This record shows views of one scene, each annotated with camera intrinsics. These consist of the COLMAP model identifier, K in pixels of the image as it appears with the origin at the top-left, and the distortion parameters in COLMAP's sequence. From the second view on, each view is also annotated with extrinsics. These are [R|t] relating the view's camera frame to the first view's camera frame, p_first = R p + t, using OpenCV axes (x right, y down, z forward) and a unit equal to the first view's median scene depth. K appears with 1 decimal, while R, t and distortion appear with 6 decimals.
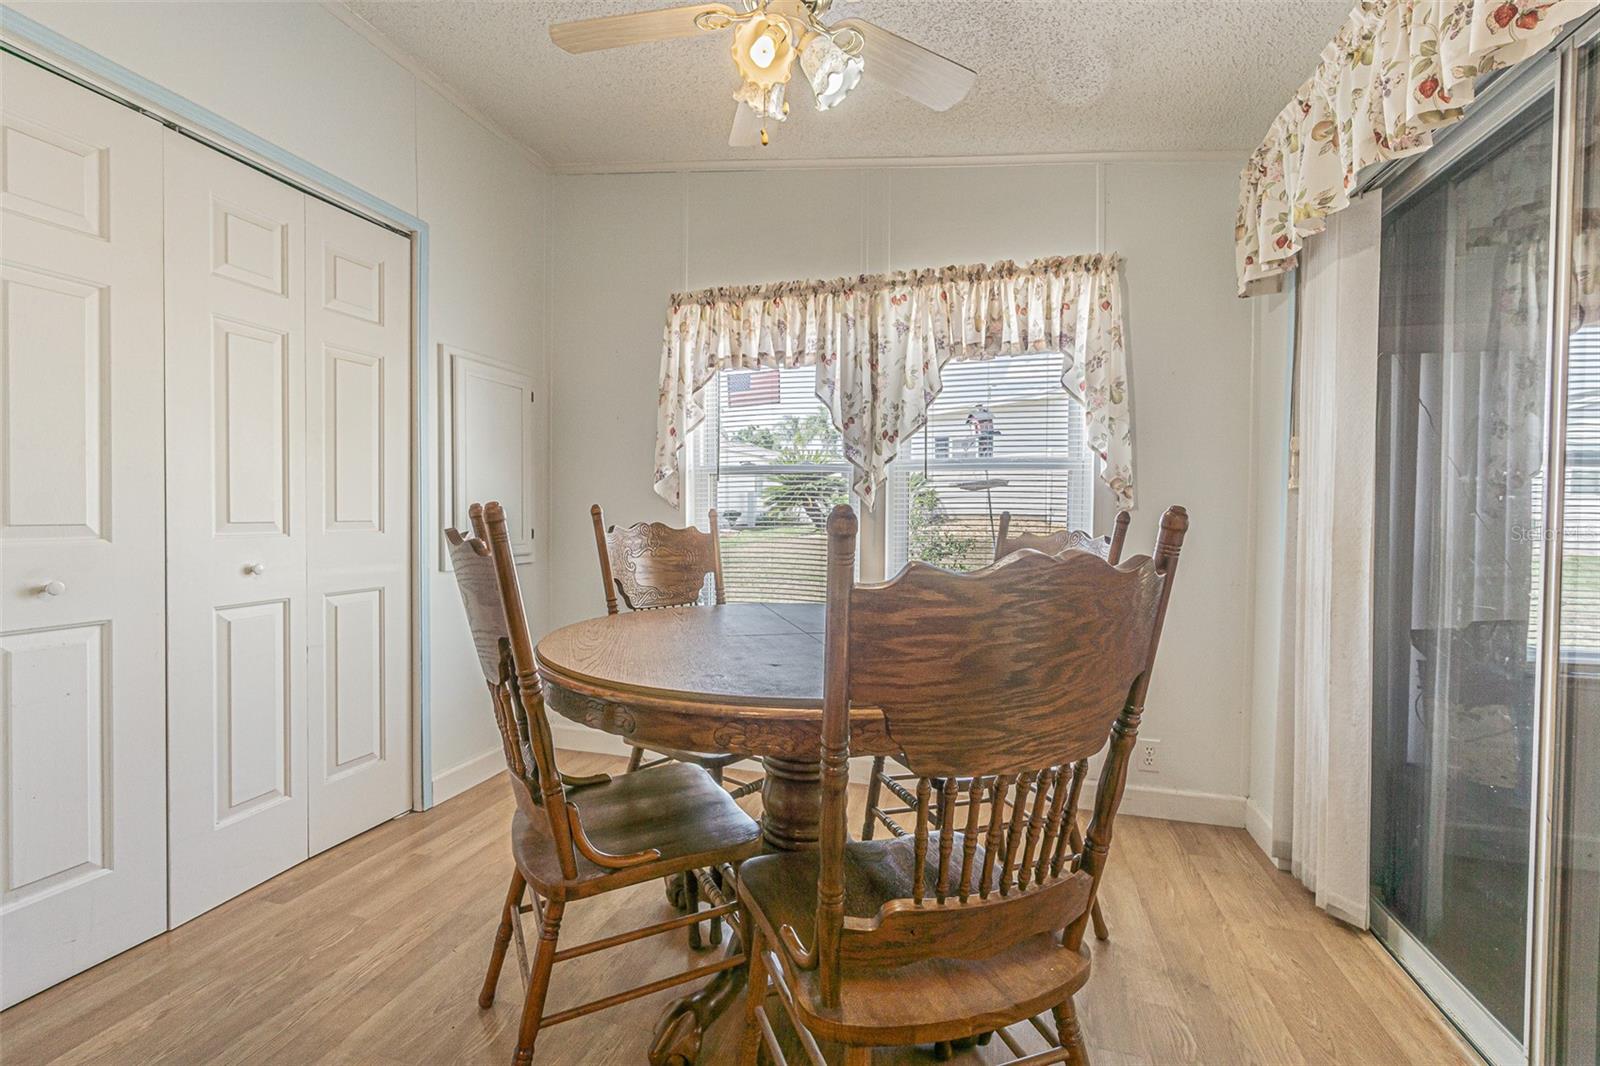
lens RADIAL K [[697.3, 0, 790.1], [0, 697.3, 525.5], [0, 0, 1]] dist [-0.002980, -0.000127]
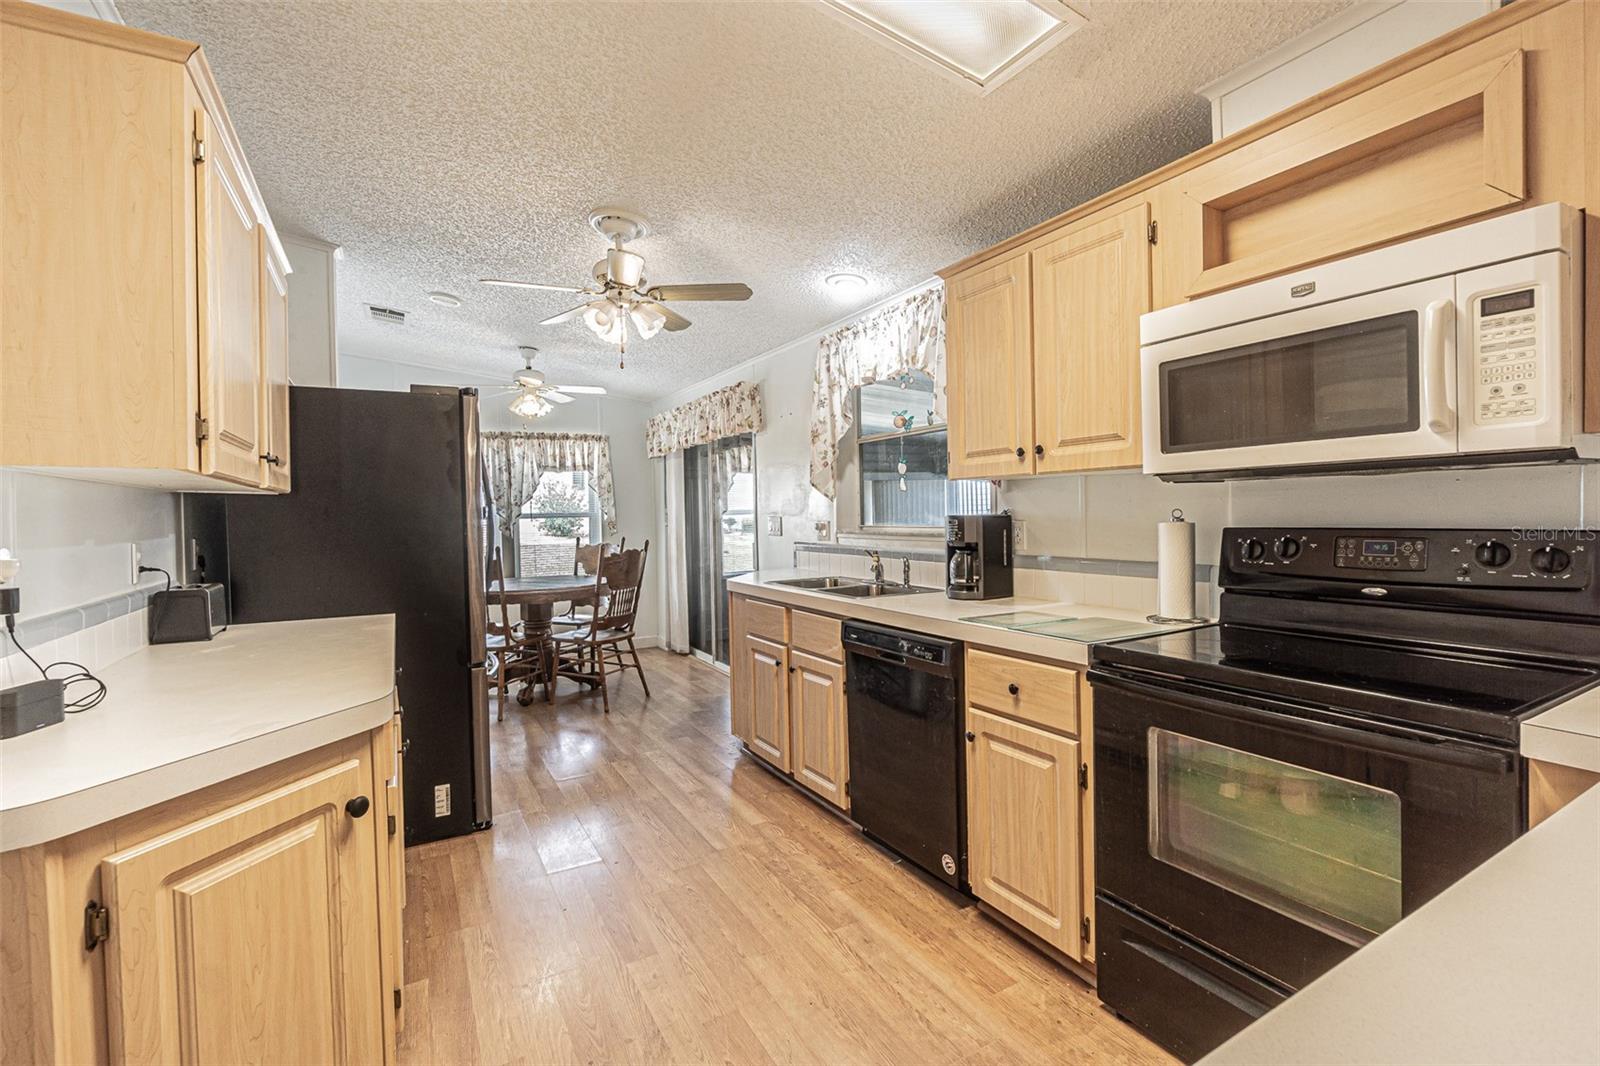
lens RADIAL K [[697.3, 0, 790.1], [0, 697.3, 525.5], [0, 0, 1]] dist [-0.002980, -0.000127]
pose [[0.705069, -0.035665, 0.708241, -0.899620], [0.038079, 0.999198, 0.012409, -0.057881], [-0.708115, 0.018220, 0.705862, -1.310555]]
